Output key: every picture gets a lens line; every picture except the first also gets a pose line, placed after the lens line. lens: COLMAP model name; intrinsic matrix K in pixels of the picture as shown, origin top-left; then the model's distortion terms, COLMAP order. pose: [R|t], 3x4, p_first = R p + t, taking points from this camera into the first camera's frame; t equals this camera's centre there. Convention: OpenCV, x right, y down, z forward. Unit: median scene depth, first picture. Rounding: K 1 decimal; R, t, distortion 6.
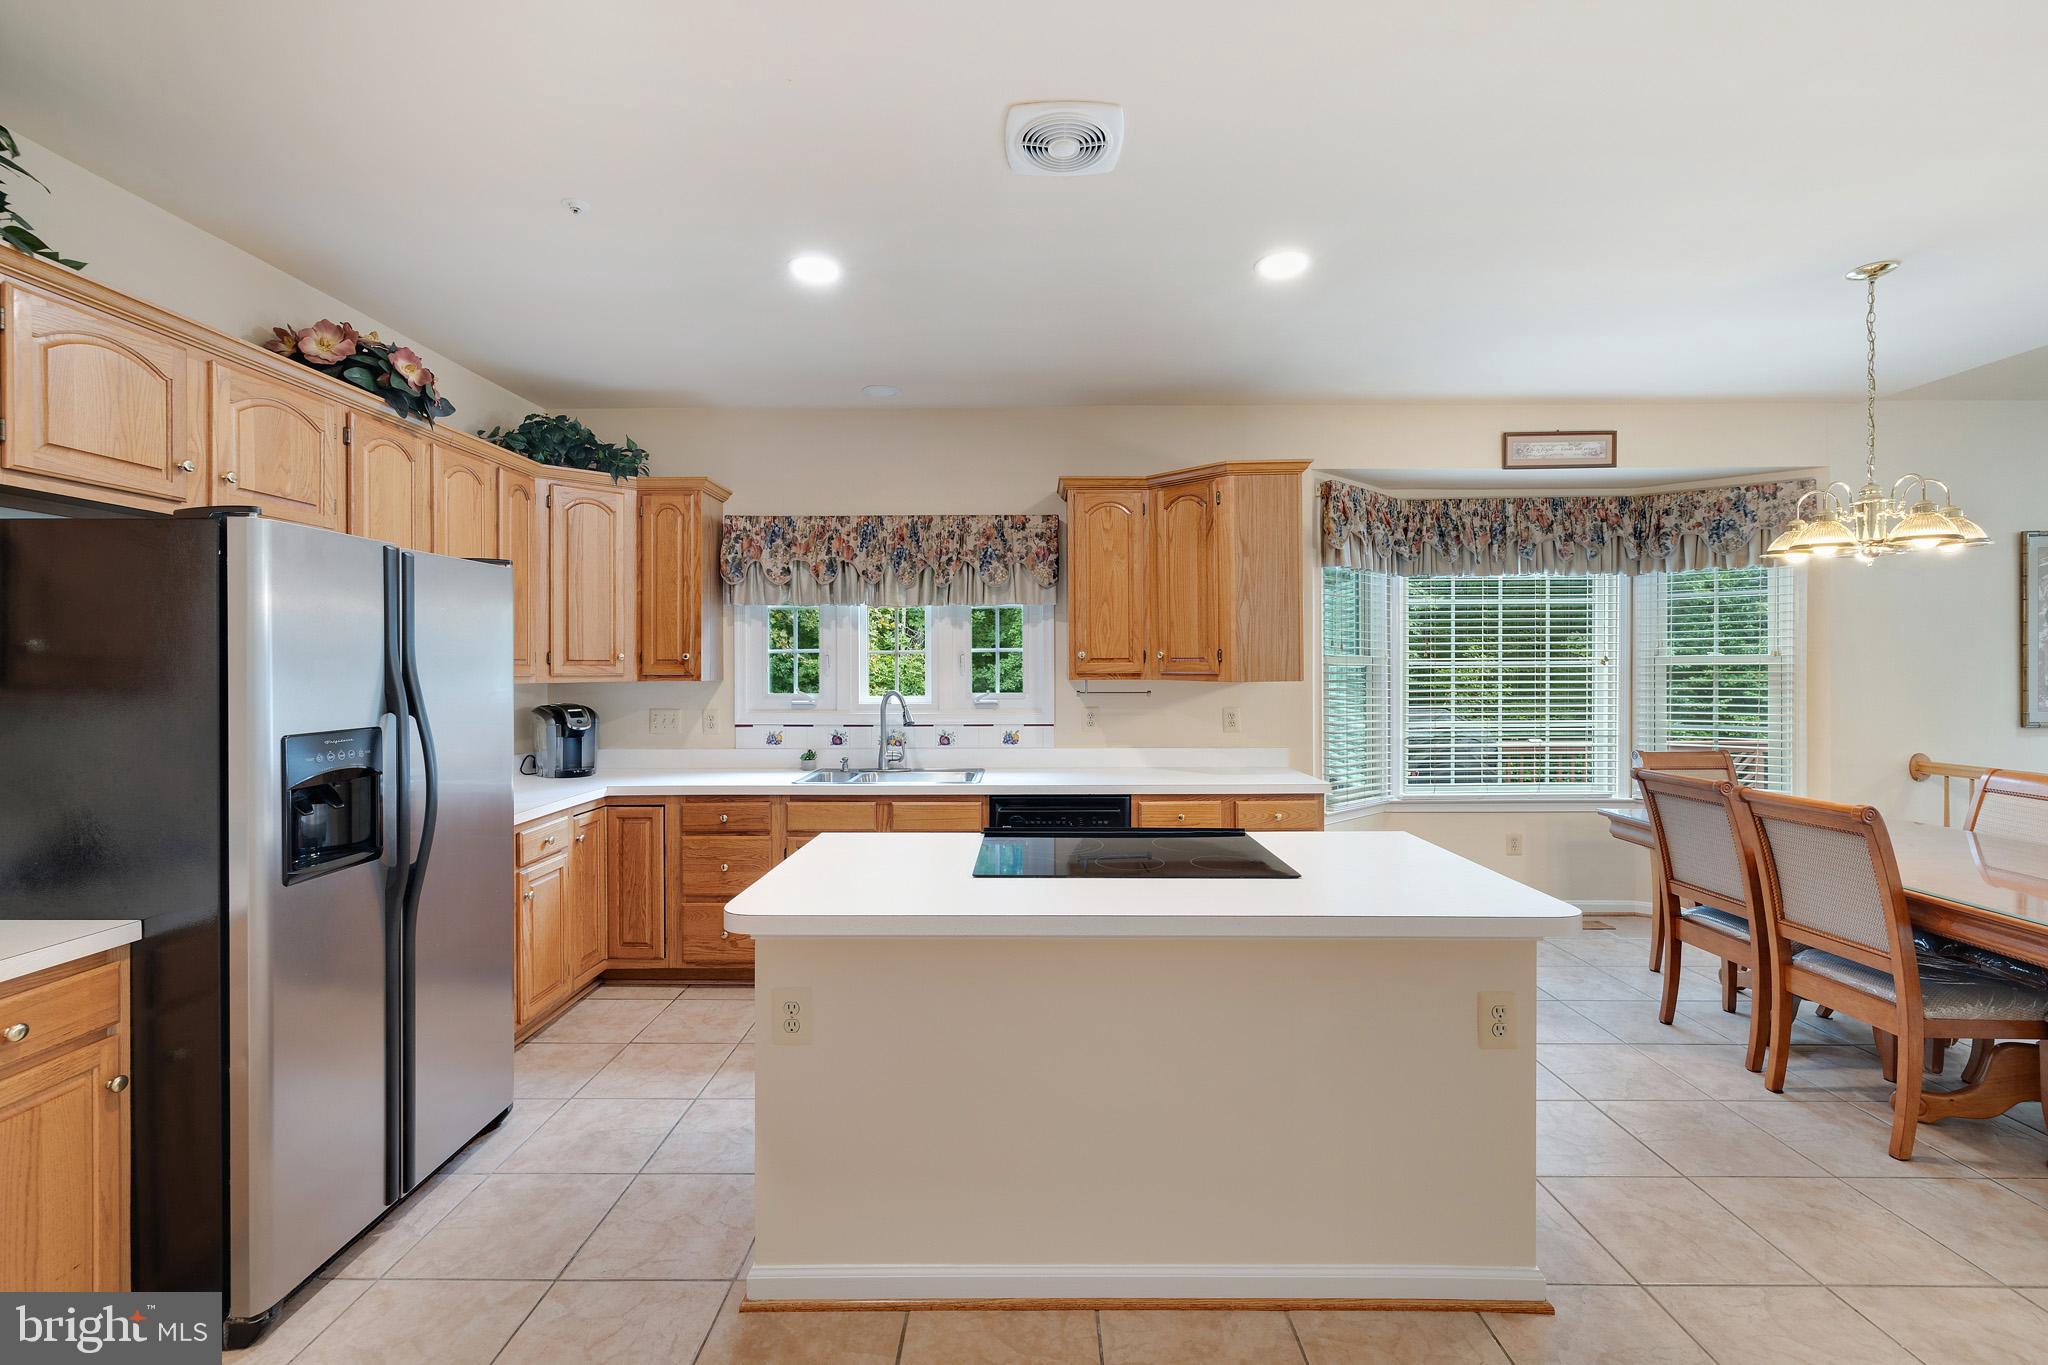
lens RADIAL K [[864.6, 0, 1019.8], [0, 864.6, 667.7], [0, 0, 1]] dist [0.001723, 0.000216]
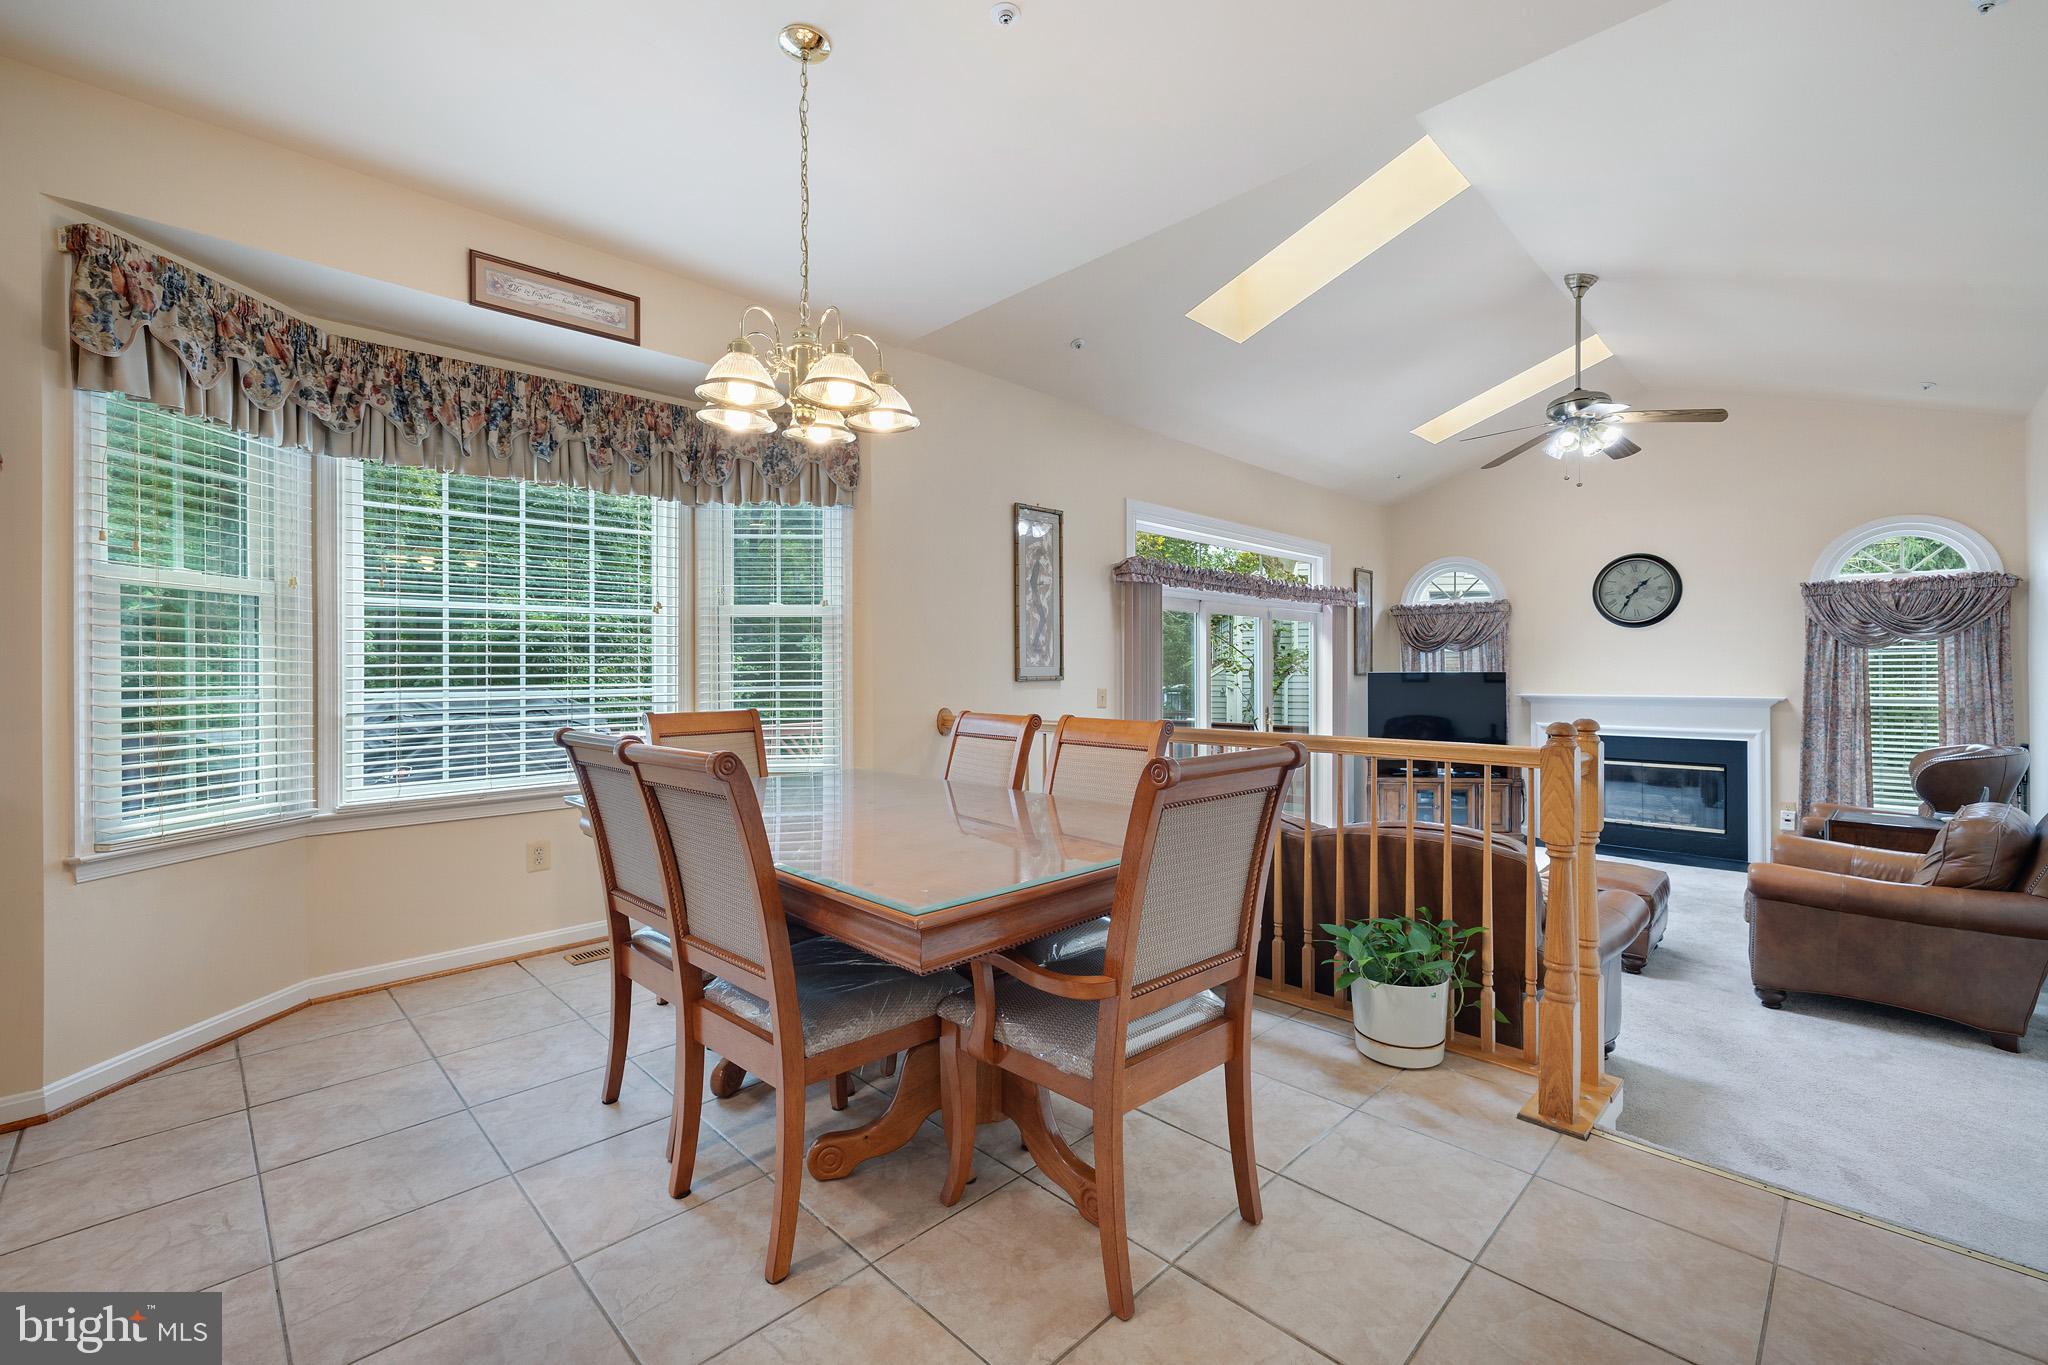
lens RADIAL K [[864.6, 0, 1019.8], [0, 864.6, 667.7], [0, 0, 1]] dist [0.001723, 0.000216]
pose [[0.704457, 0.001511, 0.709745, 0.378705], [0.003724, 0.999976, -0.005825, 0.057484], [-0.709737, 0.006747, 0.704435, 0.222959]]
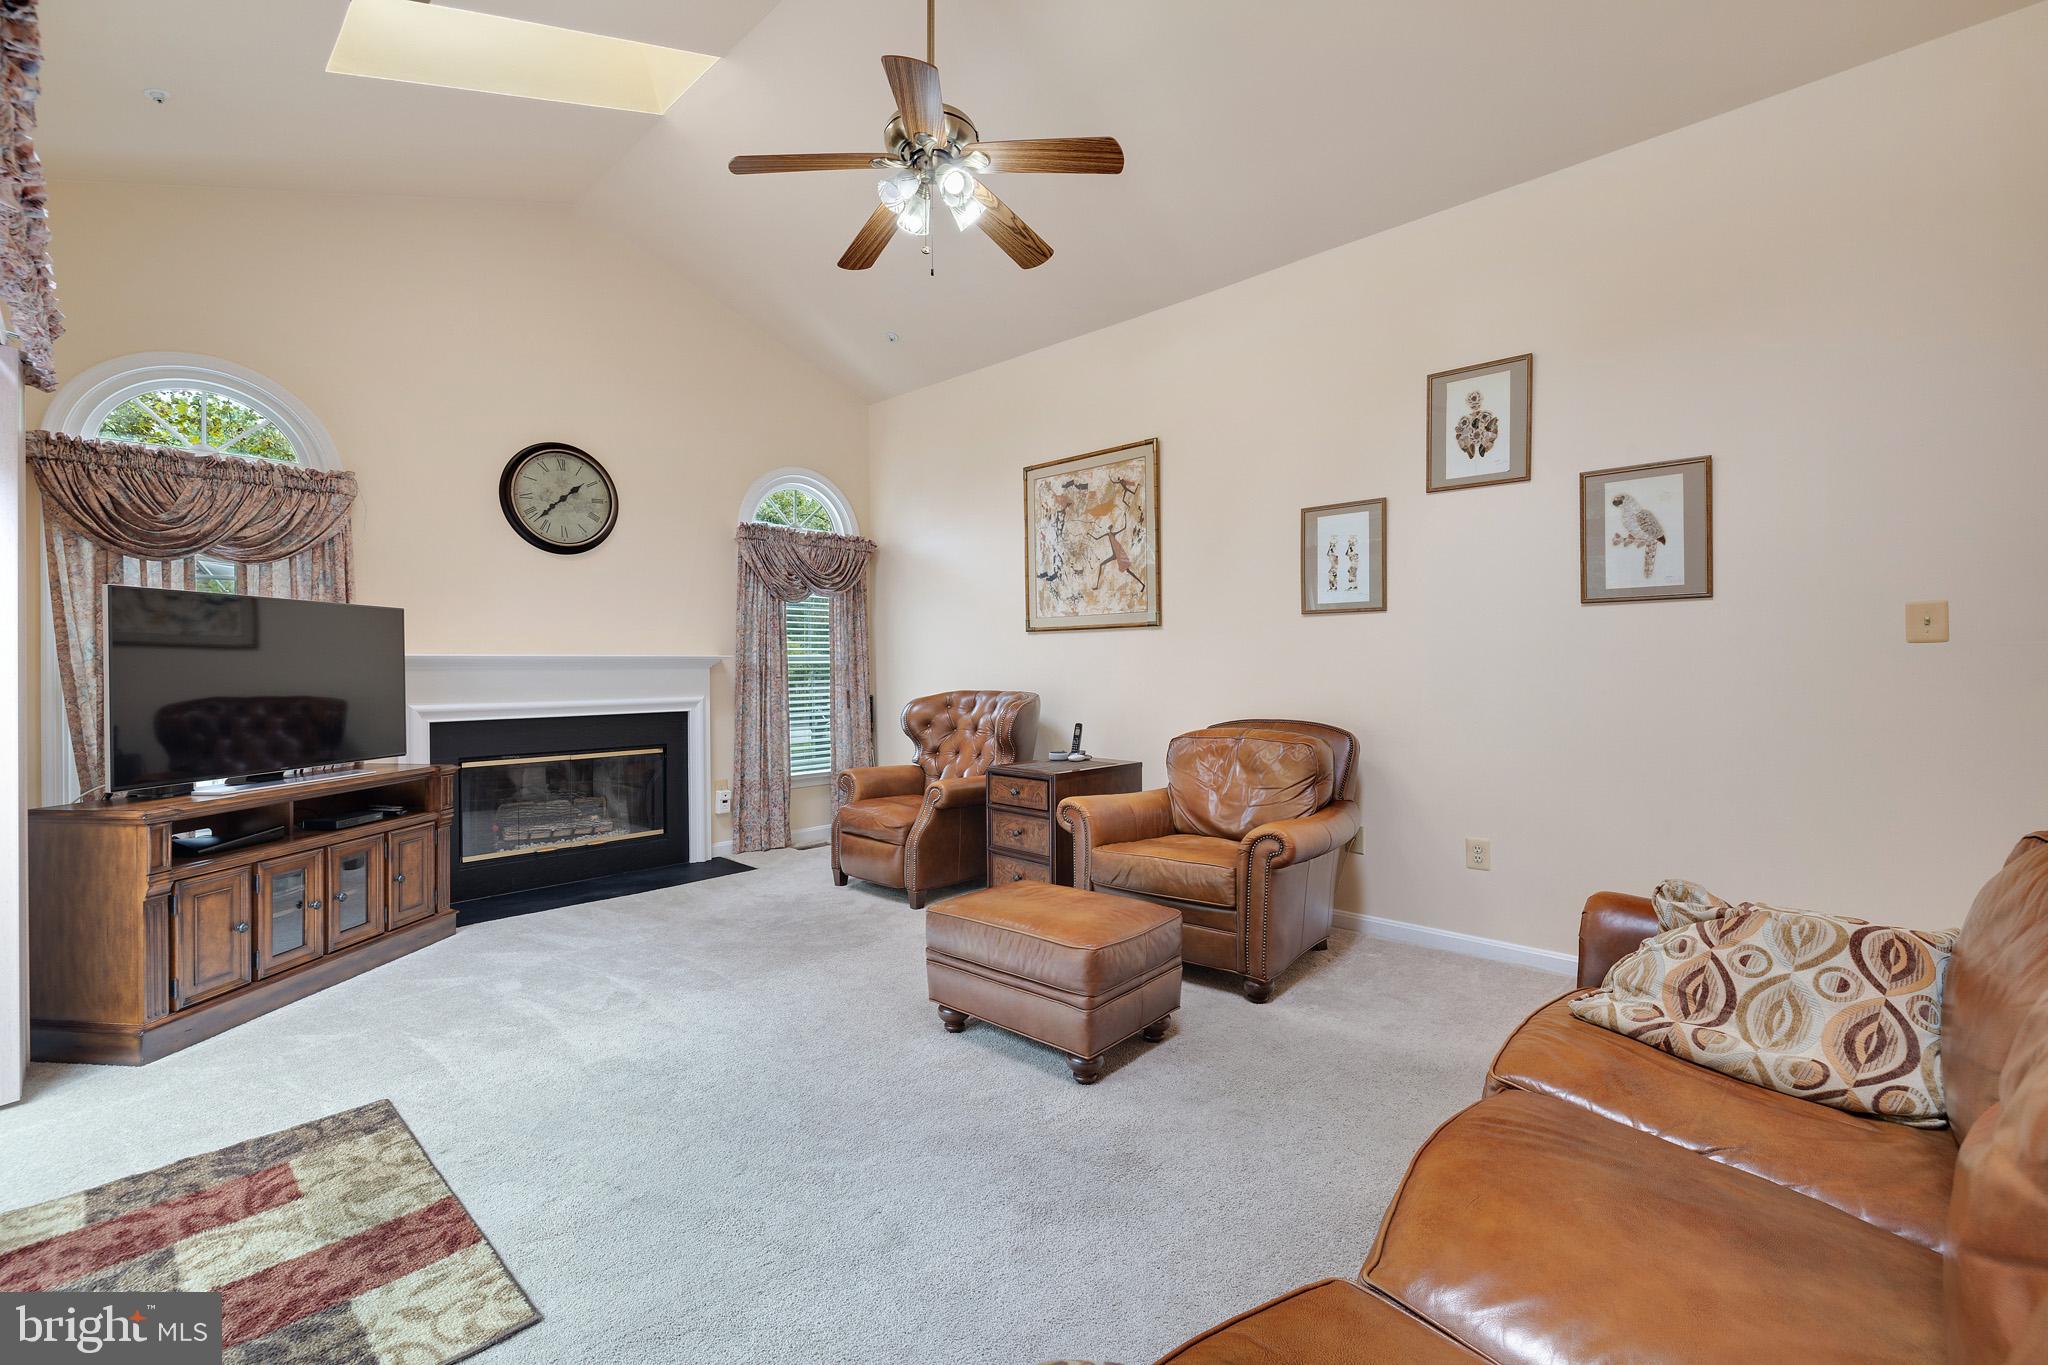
lens RADIAL K [[864.6, 0, 1019.8], [0, 864.6, 667.7], [0, 0, 1]] dist [0.001723, 0.000216]
pose [[-0.738456, -0.000013, 0.674302, 0.560945], [0.005864, 0.999962, 0.006442, 0.070478], [-0.674277, 0.008711, -0.738428, 0.388085]]
